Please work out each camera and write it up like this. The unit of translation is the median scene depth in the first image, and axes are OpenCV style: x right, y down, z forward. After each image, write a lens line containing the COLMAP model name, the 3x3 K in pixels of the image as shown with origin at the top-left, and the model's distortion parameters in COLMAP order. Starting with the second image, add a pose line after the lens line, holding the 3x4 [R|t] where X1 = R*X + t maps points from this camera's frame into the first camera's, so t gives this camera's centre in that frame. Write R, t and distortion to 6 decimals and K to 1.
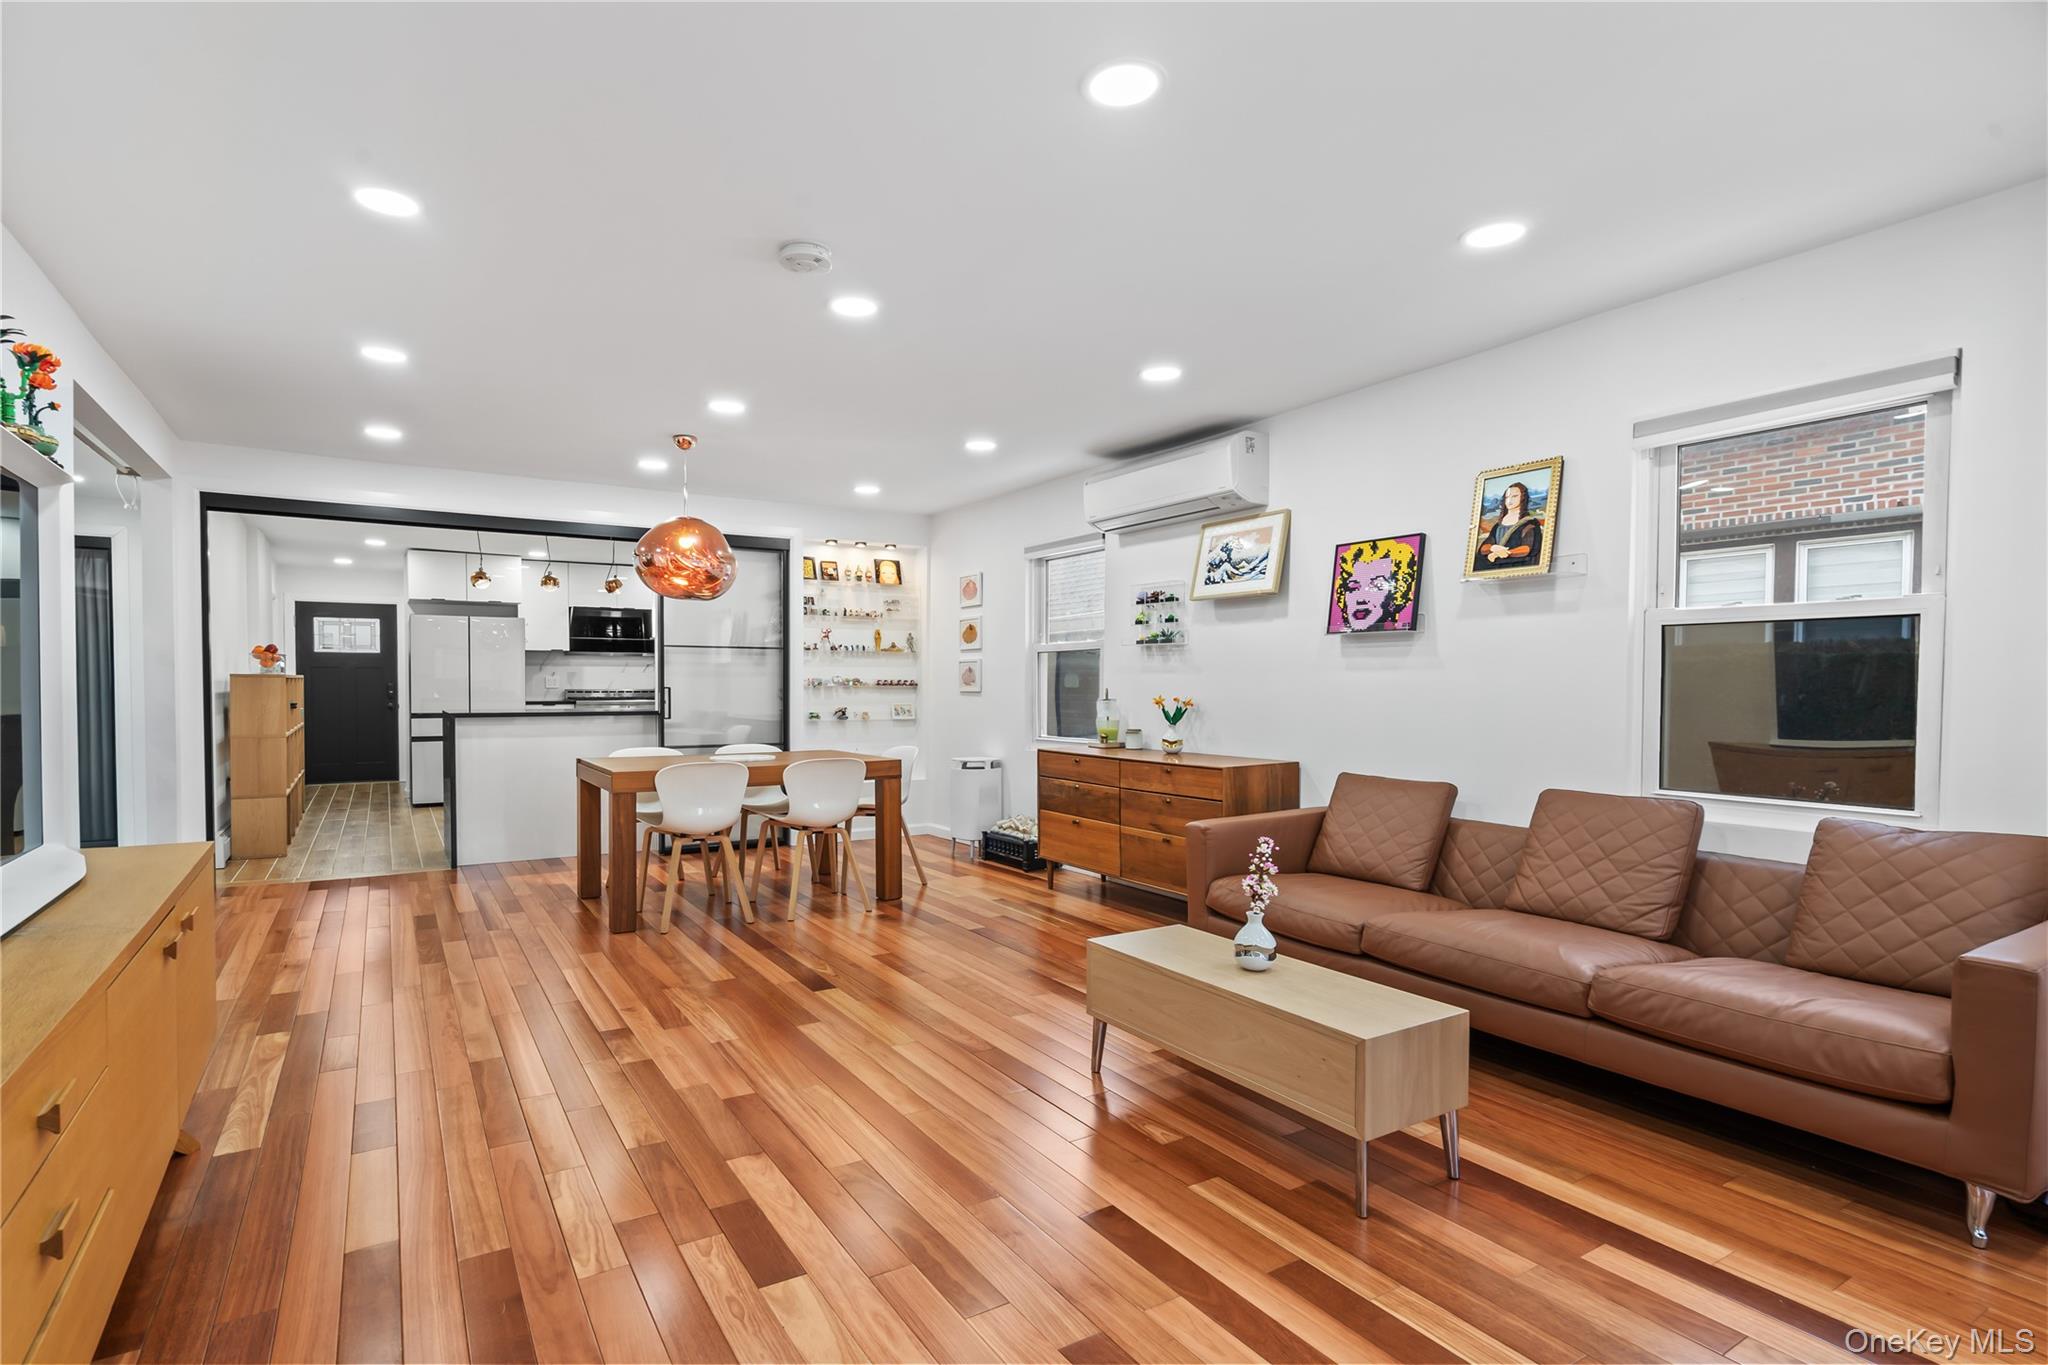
lens RADIAL K [[1022.8, 0, 958.6], [0, 1022.8, 717.1], [0, 0, 1]] dist [-0.008246, 0.002602]
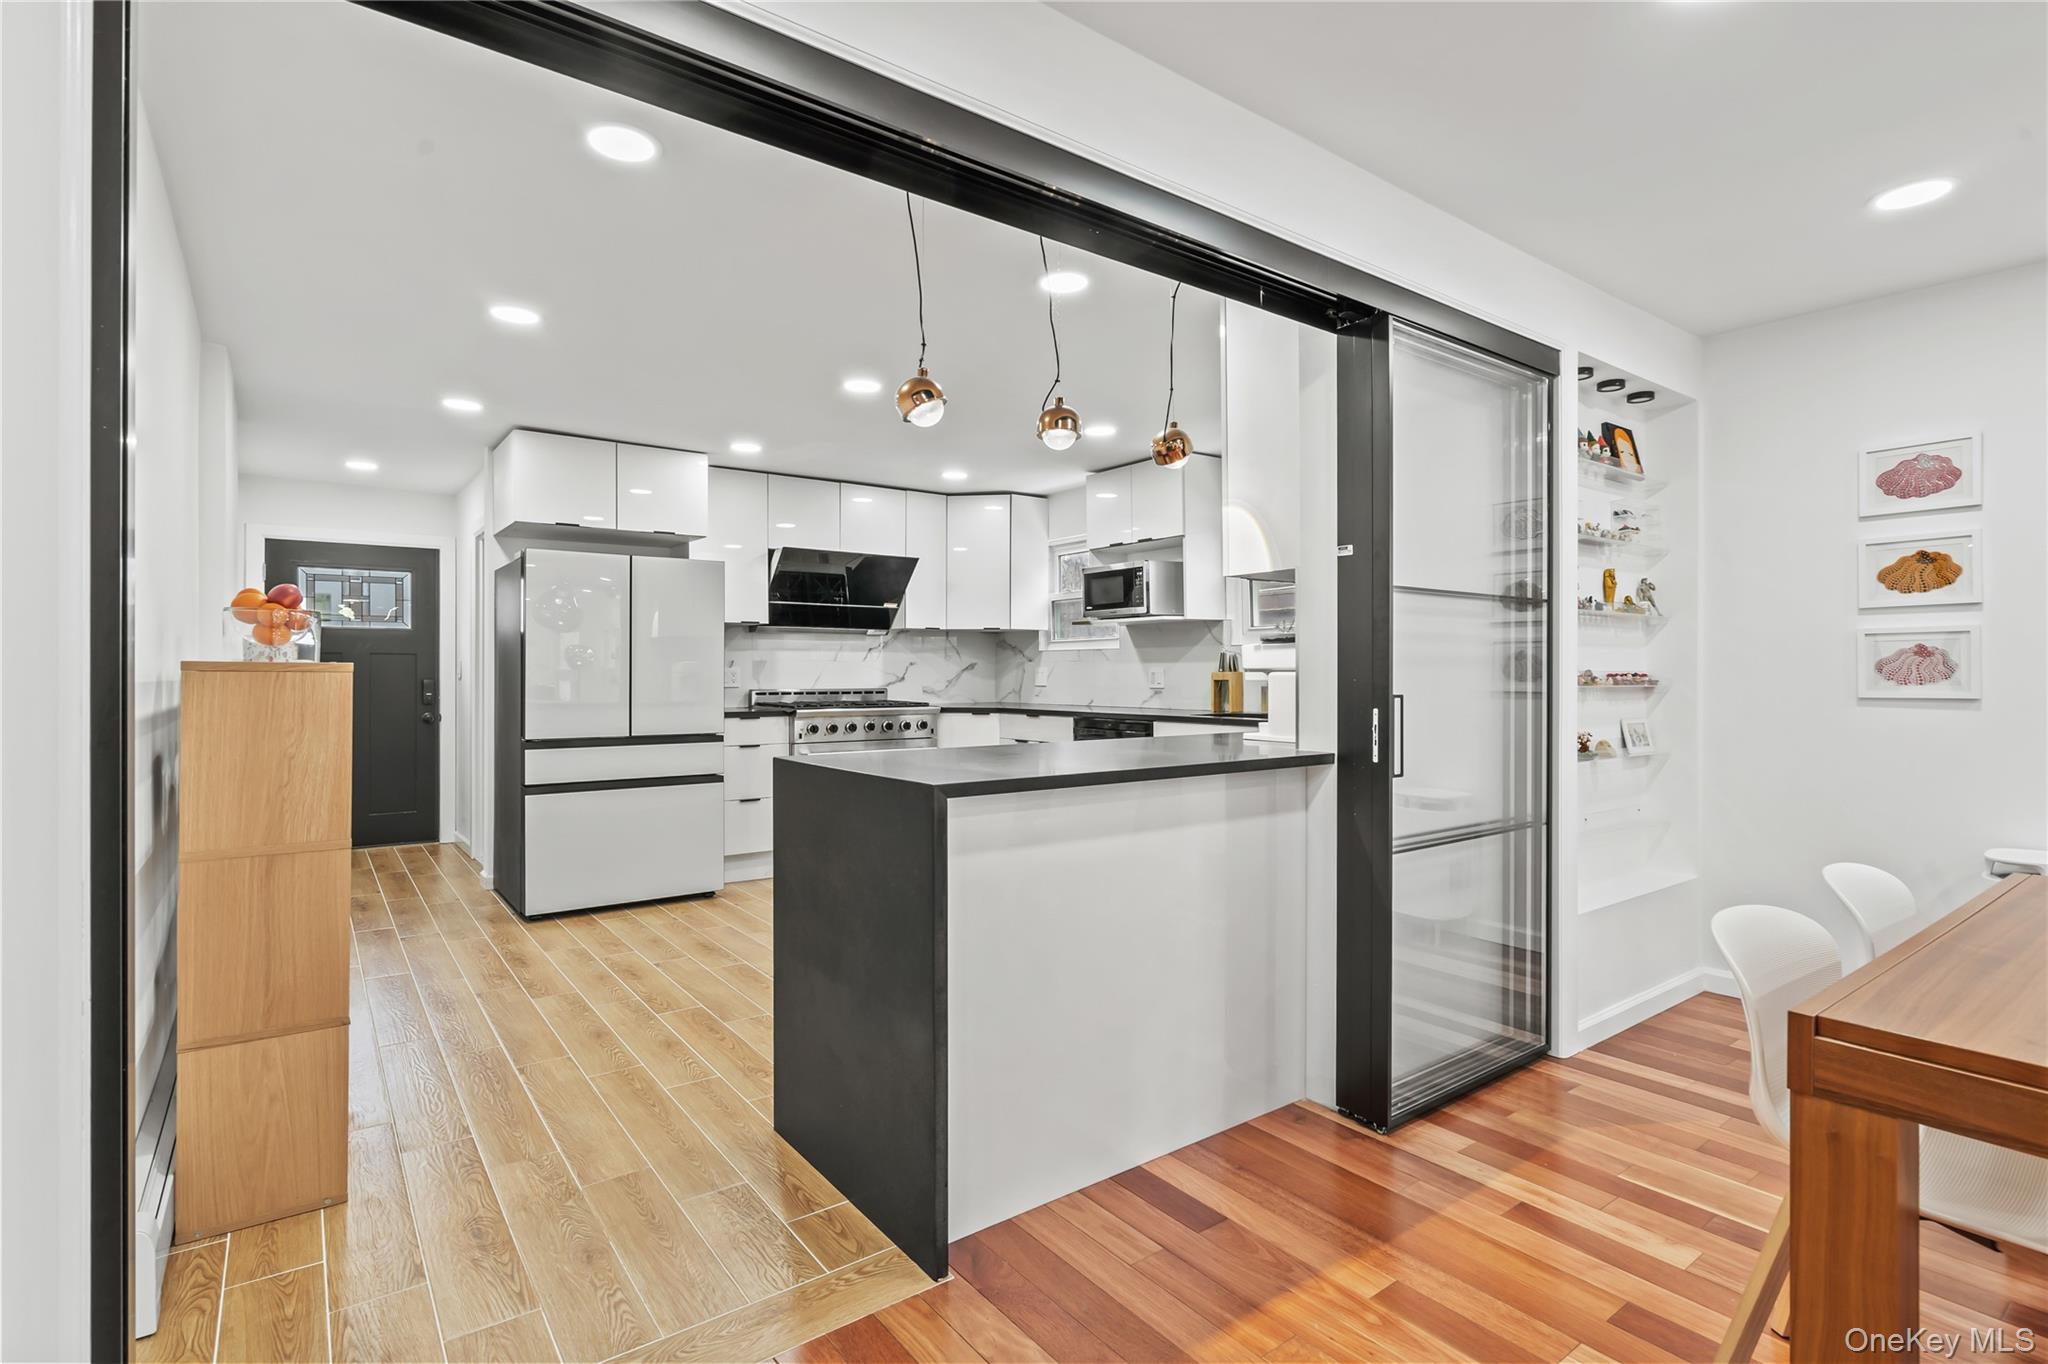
lens RADIAL K [[1022.8, 0, 990.3], [0, 1022.8, 660.6], [0, 0, 1]] dist [-0.008246, 0.002602]
pose [[0.996103, 0.000851, 0.088195, -0.297386], [0.003447, 0.998814, -0.048568, -0.014902], [-0.088131, 0.048683, 0.994919, 0.397824]]
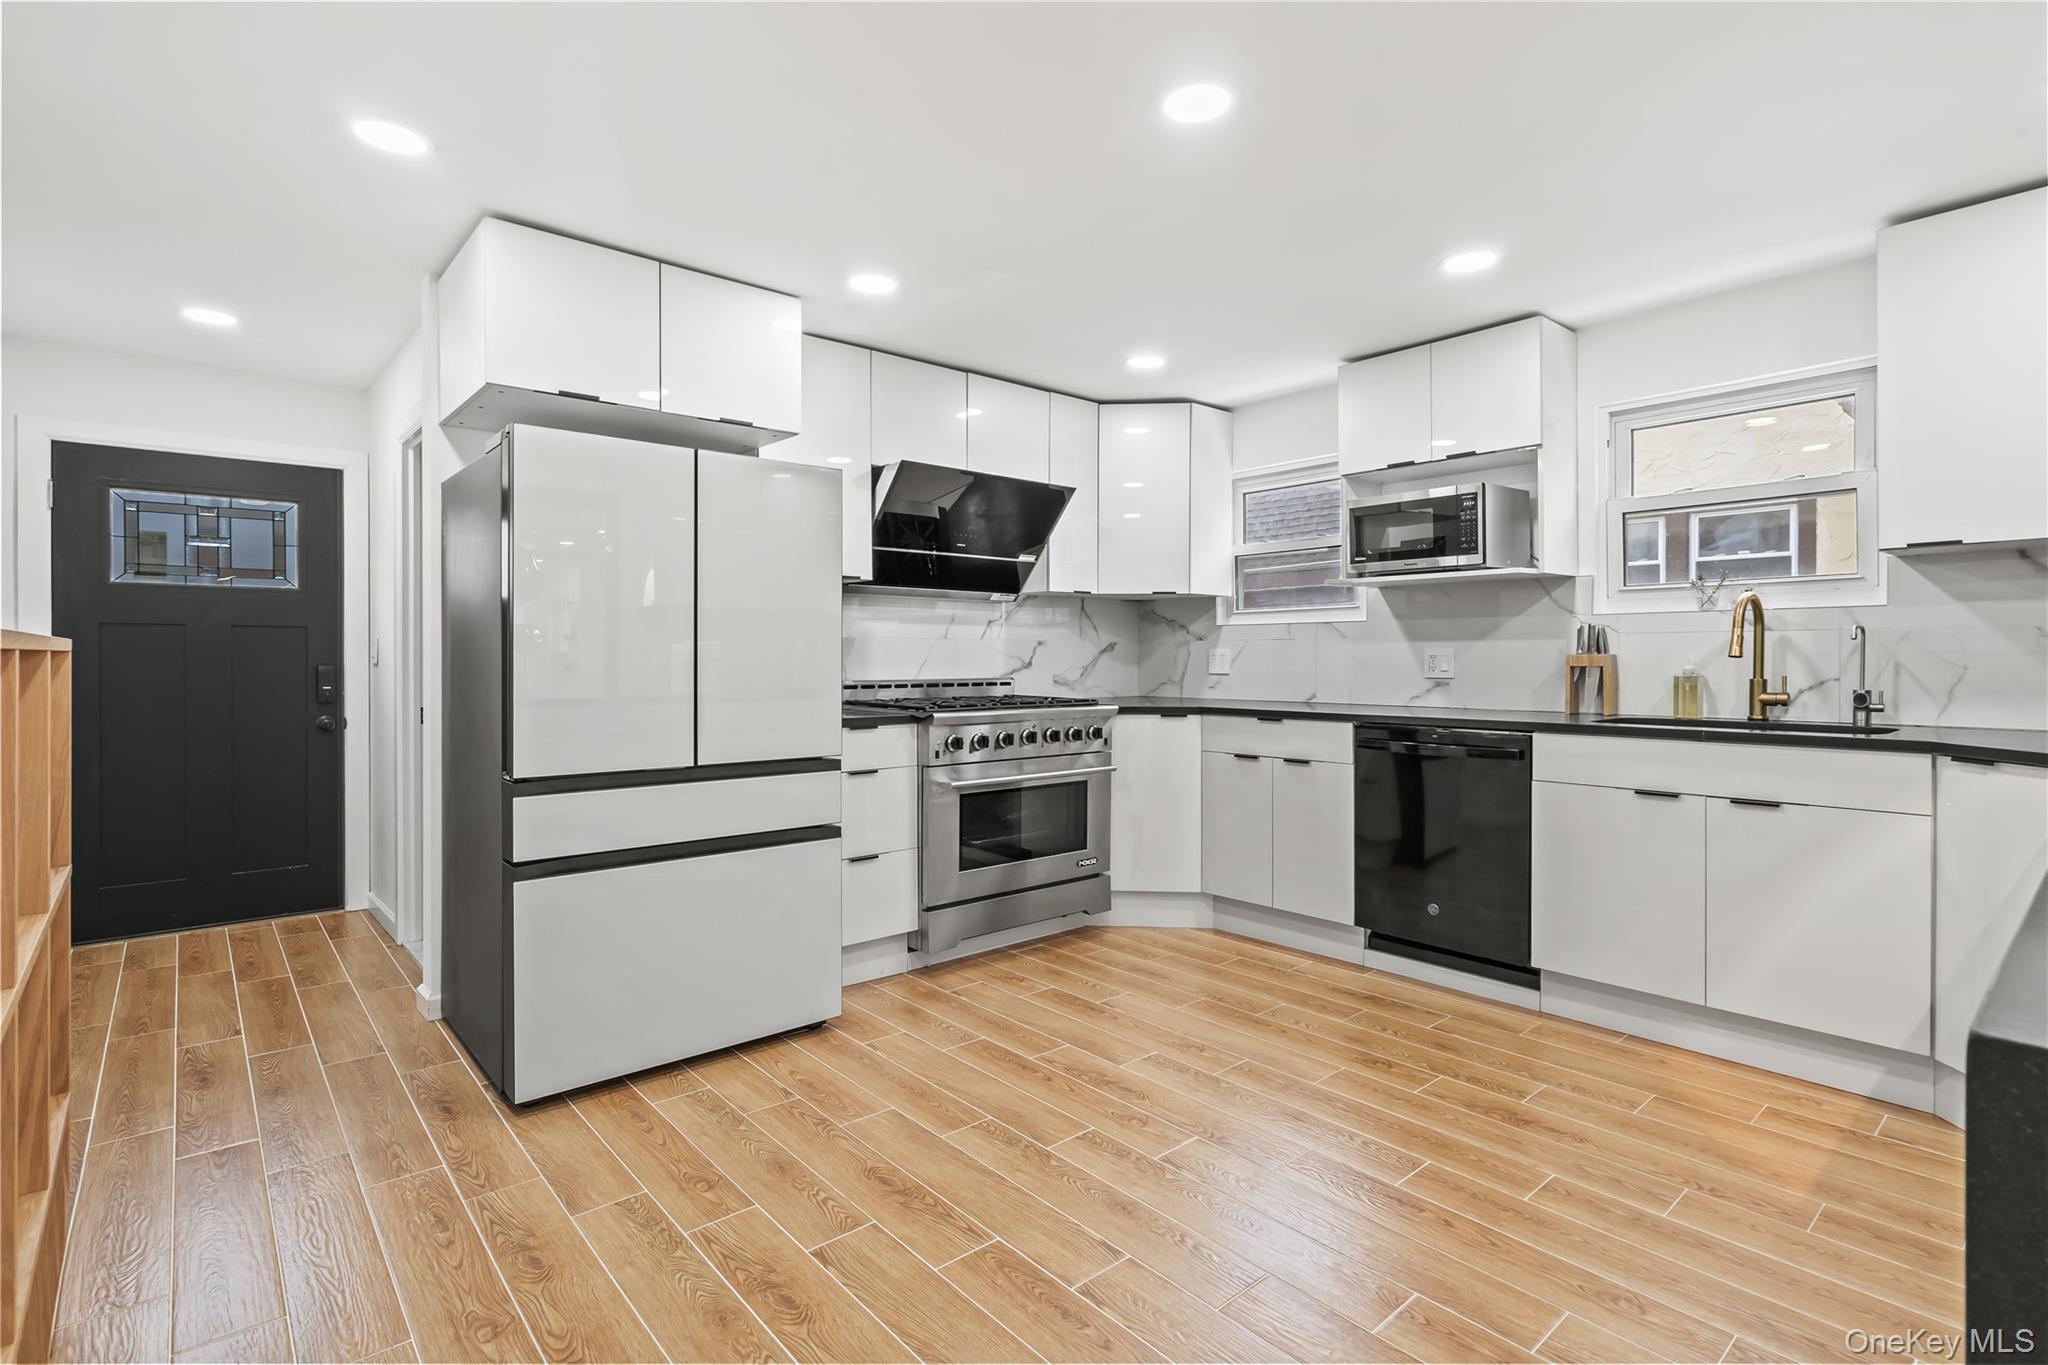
lens RADIAL K [[1022.8, 0, 1001.6], [0, 1022.8, 651.9], [0, 0, 1]] dist [-0.008246, 0.002602]
pose [[0.985871, 0.000569, 0.167504, -0.386166], [0.006309, 0.999159, -0.040526, -0.022142], [-0.167386, 0.041010, 0.985038, 0.601437]]
